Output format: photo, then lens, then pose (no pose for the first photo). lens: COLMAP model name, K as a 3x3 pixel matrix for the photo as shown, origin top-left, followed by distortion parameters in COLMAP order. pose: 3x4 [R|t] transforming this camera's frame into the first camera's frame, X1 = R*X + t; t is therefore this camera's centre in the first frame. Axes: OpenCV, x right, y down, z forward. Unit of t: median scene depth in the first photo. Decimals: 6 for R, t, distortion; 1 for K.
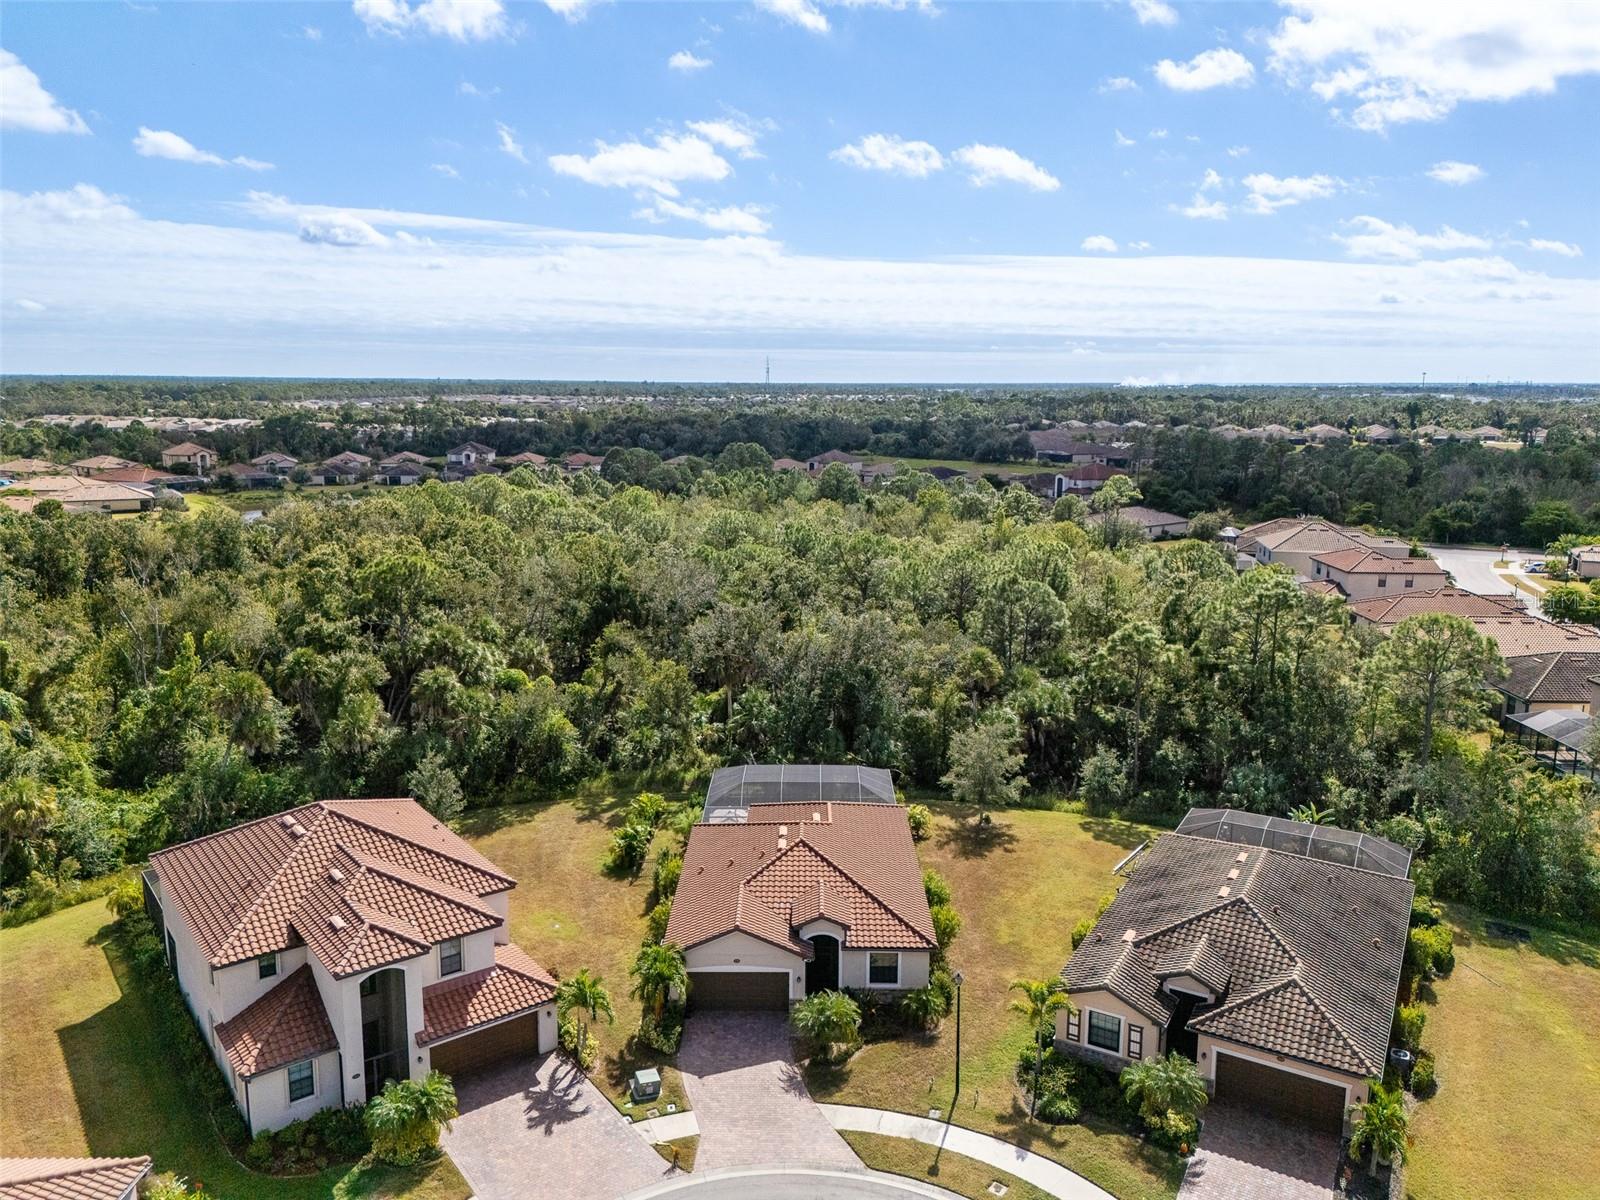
lens RADIAL K [[1178.4, 0, 798.7], [0, 1178.4, 601.3], [0, 0, 1]] dist [0.081622, -0.079428]
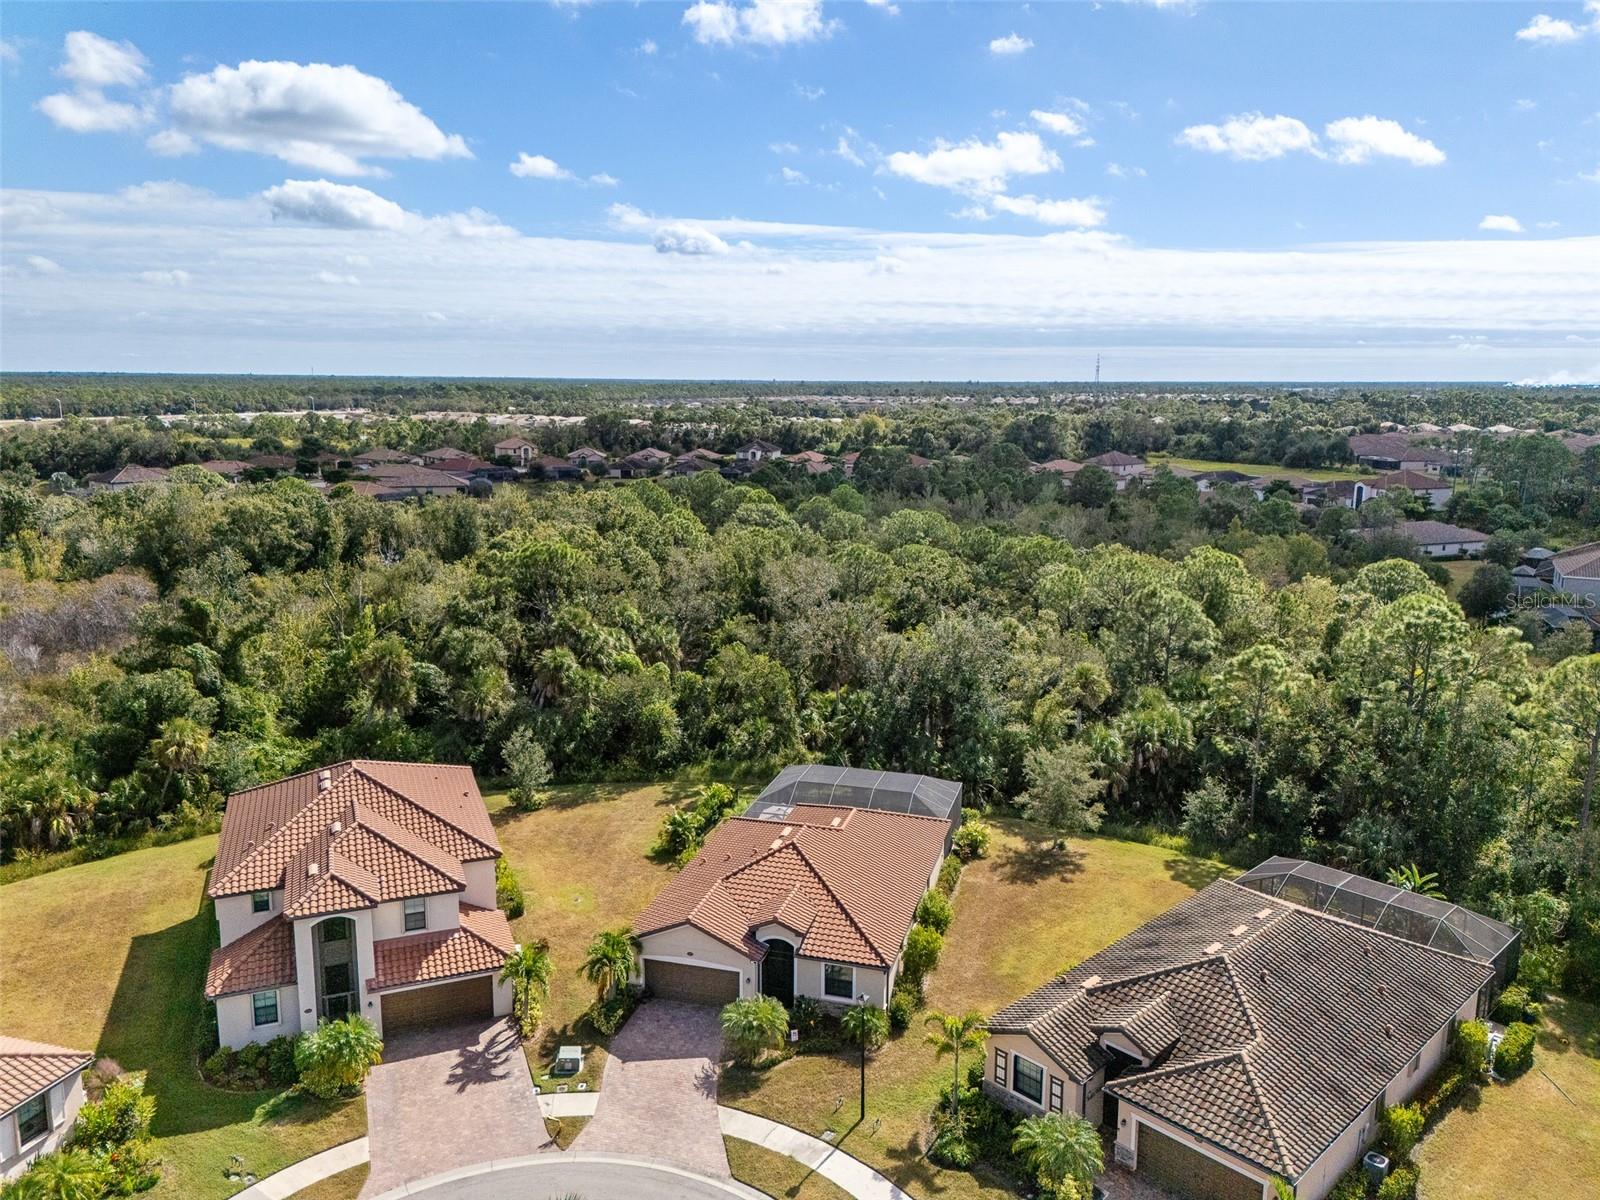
lens RADIAL K [[1178.4, 0, 798.7], [0, 1178.4, 601.3], [0, 0, 1]] dist [0.081622, -0.079428]
pose [[0.962527, 0.051070, -0.266333, 0.225007], [-0.051053, 0.998671, 0.006991, -0.005684], [0.266337, 0.006868, 0.963856, 0.040737]]
